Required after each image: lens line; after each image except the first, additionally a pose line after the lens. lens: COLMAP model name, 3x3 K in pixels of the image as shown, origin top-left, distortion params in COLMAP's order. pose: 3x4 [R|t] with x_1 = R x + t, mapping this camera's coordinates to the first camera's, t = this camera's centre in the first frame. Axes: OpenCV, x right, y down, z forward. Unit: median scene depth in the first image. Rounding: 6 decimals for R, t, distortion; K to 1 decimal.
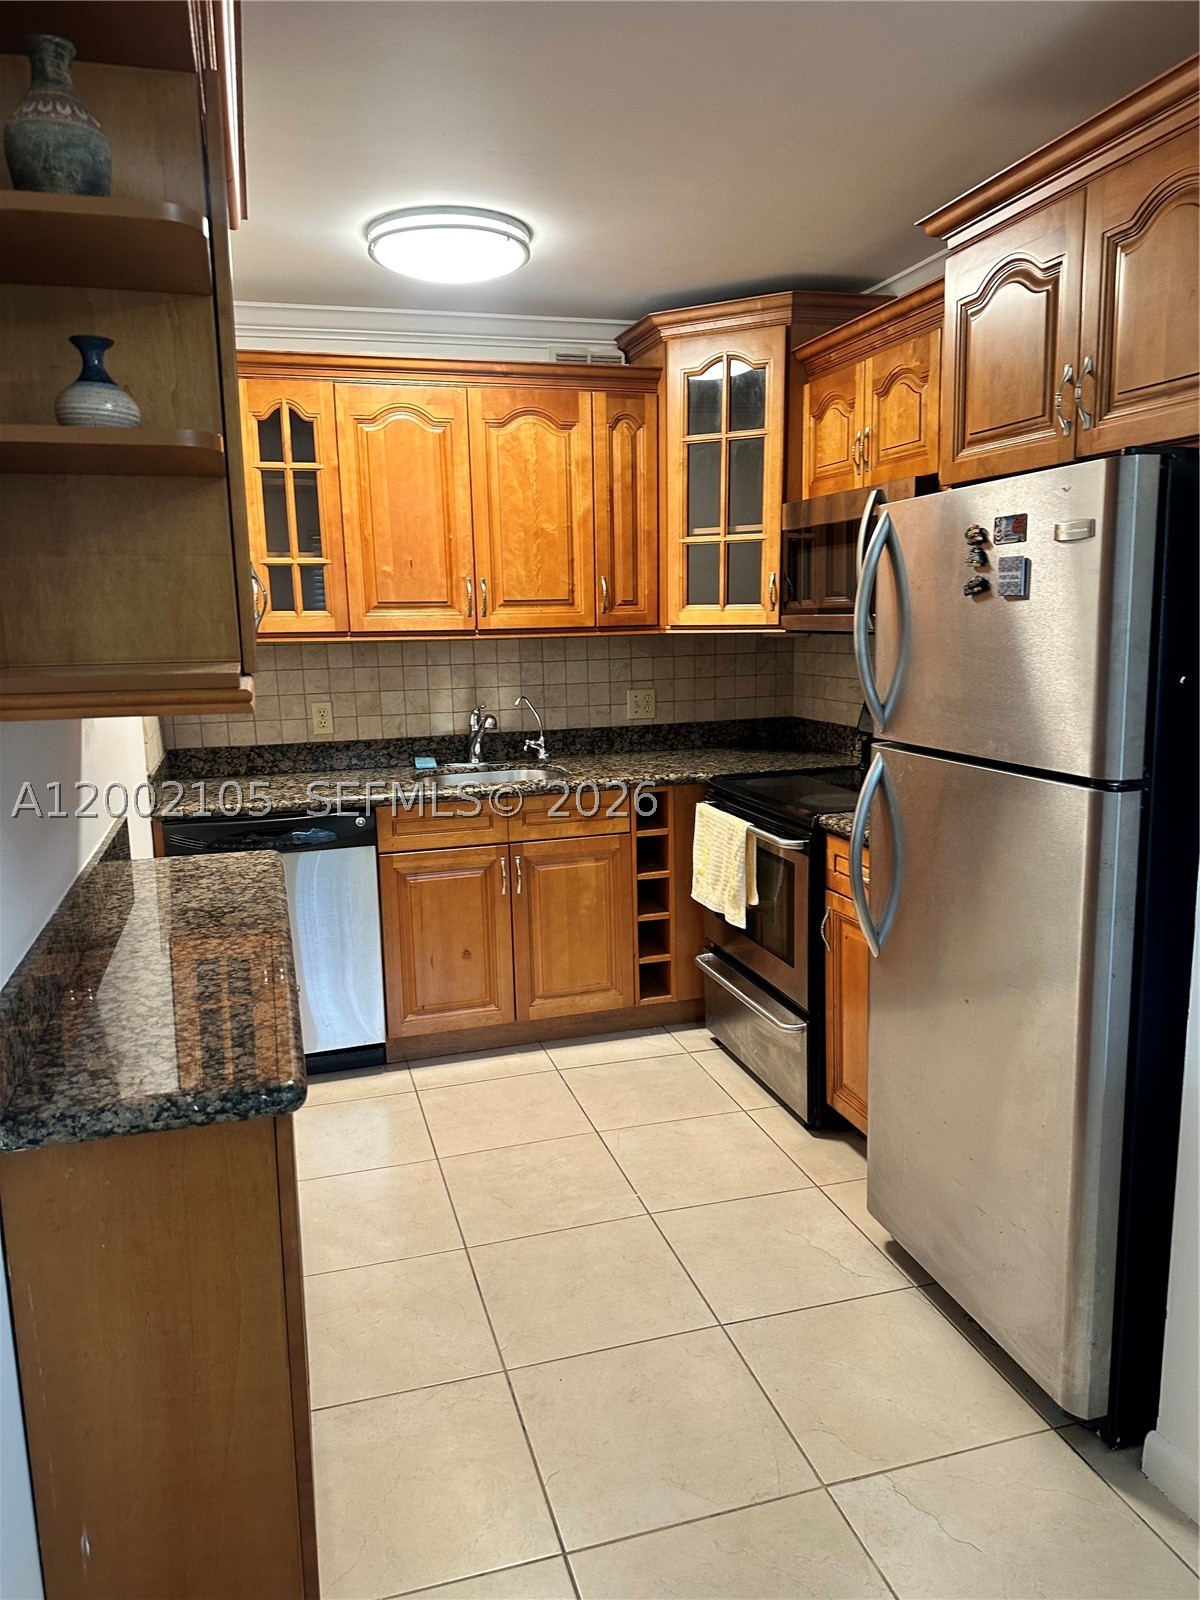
lens RADIAL K [[1114.3, 0, 590.6], [0, 1114.3, 815.5], [0, 0, 1]] dist [0.189030, -0.362617]
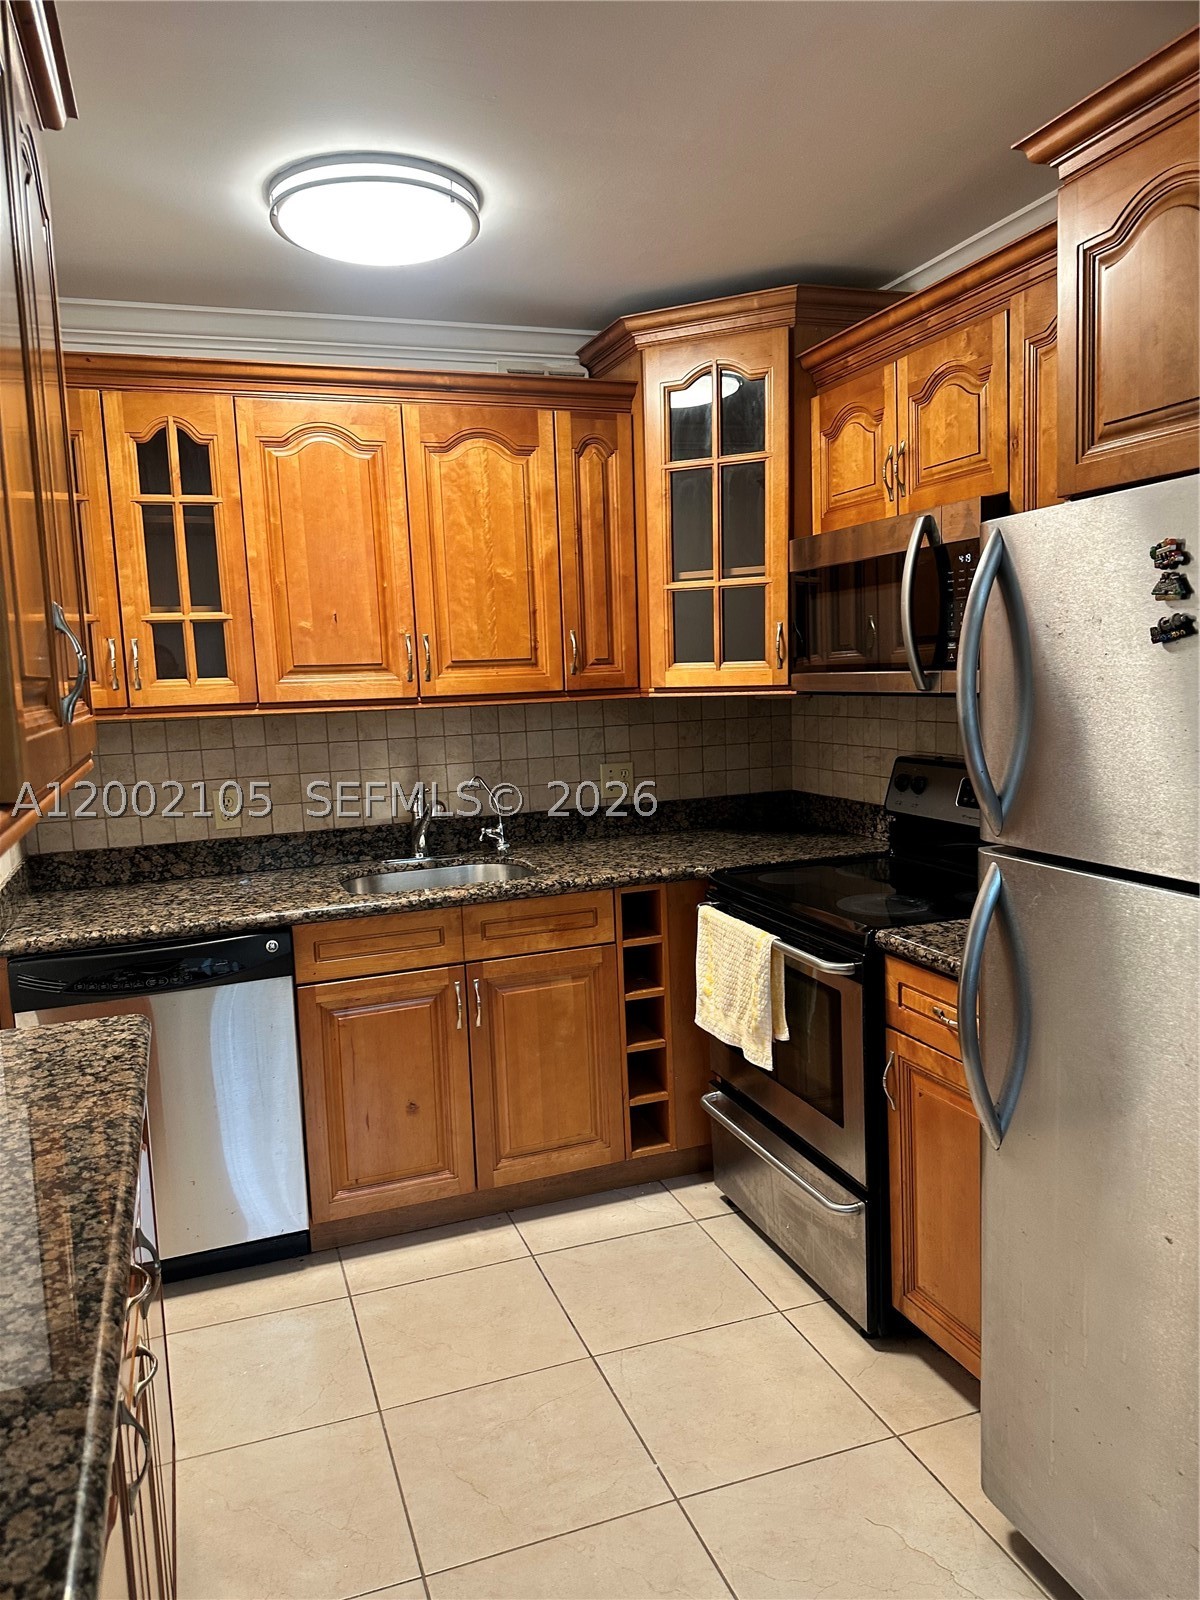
lens RADIAL K [[1114.3, 0, 590.6], [0, 1114.3, 815.5], [0, 0, 1]] dist [0.189030, -0.362617]
pose [[0.998247, -0.023995, 0.054098, -0.024414], [0.026760, 0.998340, -0.050992, -0.036727], [-0.052785, 0.052350, 0.997233, 0.195413]]
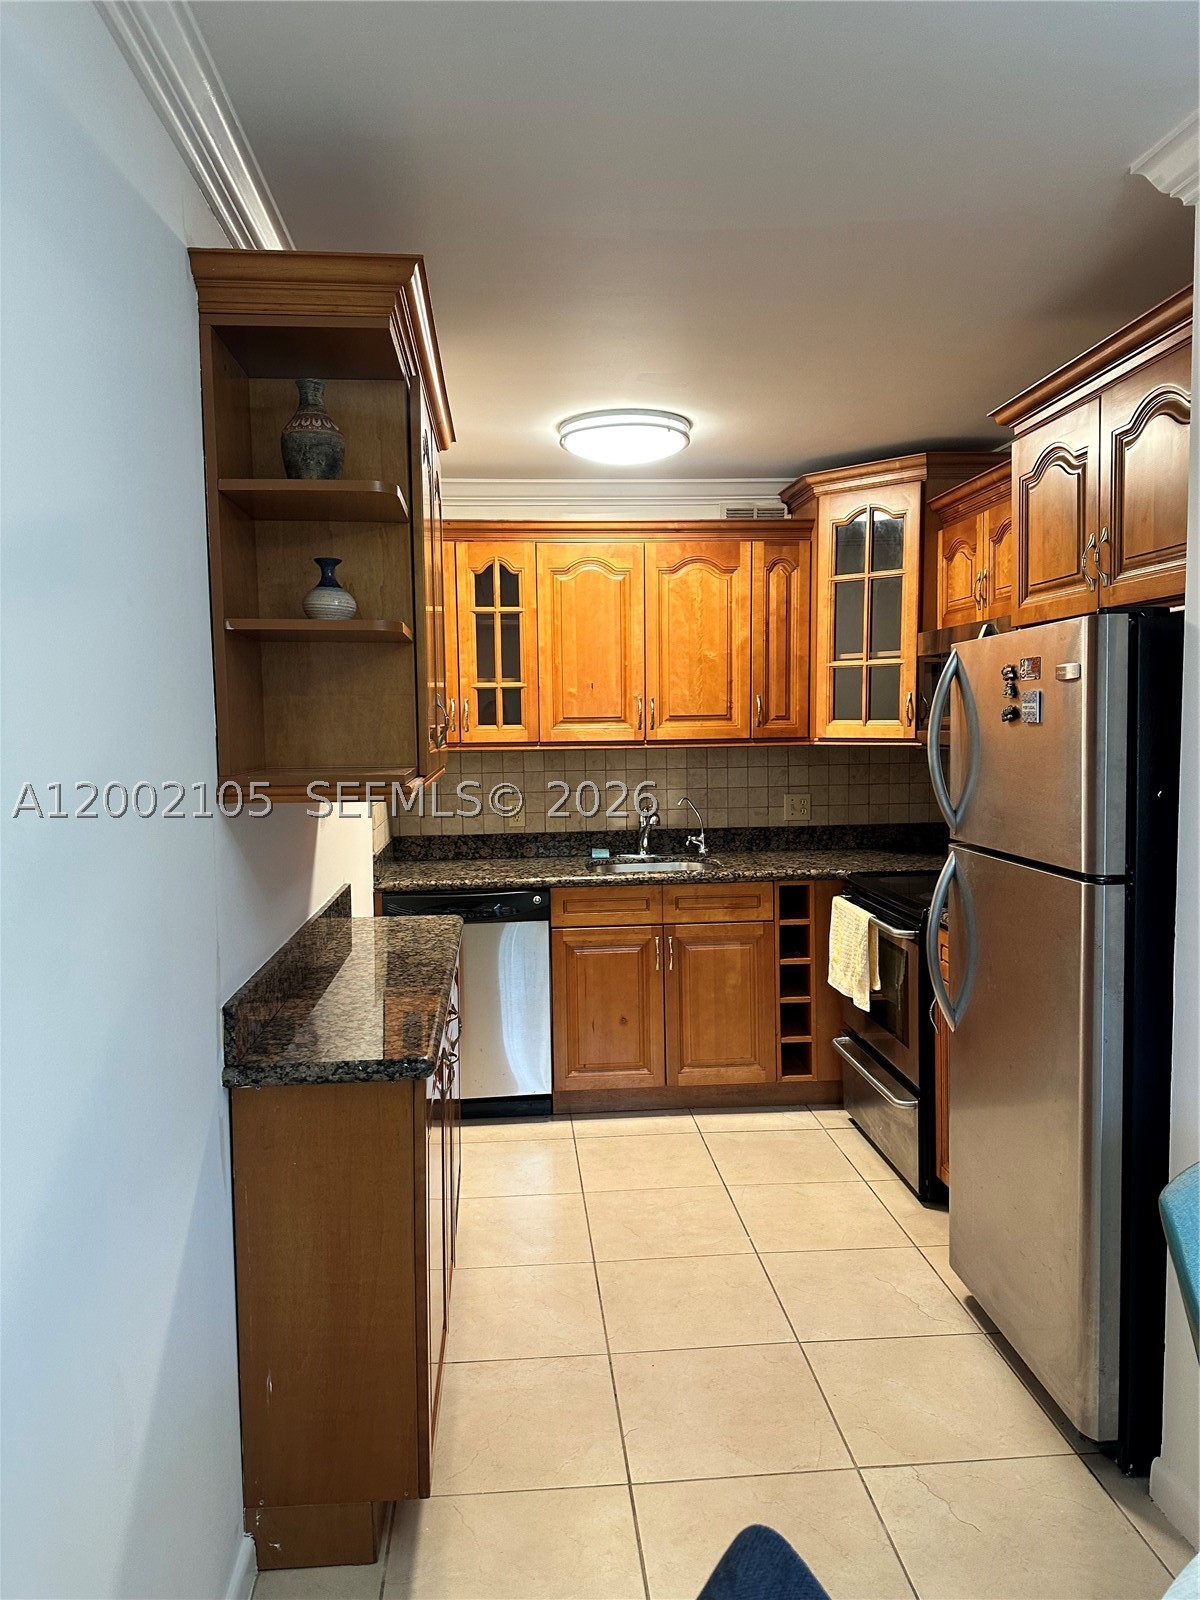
lens RADIAL K [[1114.3, 0, 590.6], [0, 1114.3, 815.5], [0, 0, 1]] dist [0.189030, -0.362617]
pose [[0.978815, 0.024405, -0.203287, 0.083894], [-0.043081, 0.995192, -0.087957, 0.017249], [0.200163, 0.094852, 0.975160, -0.141658]]
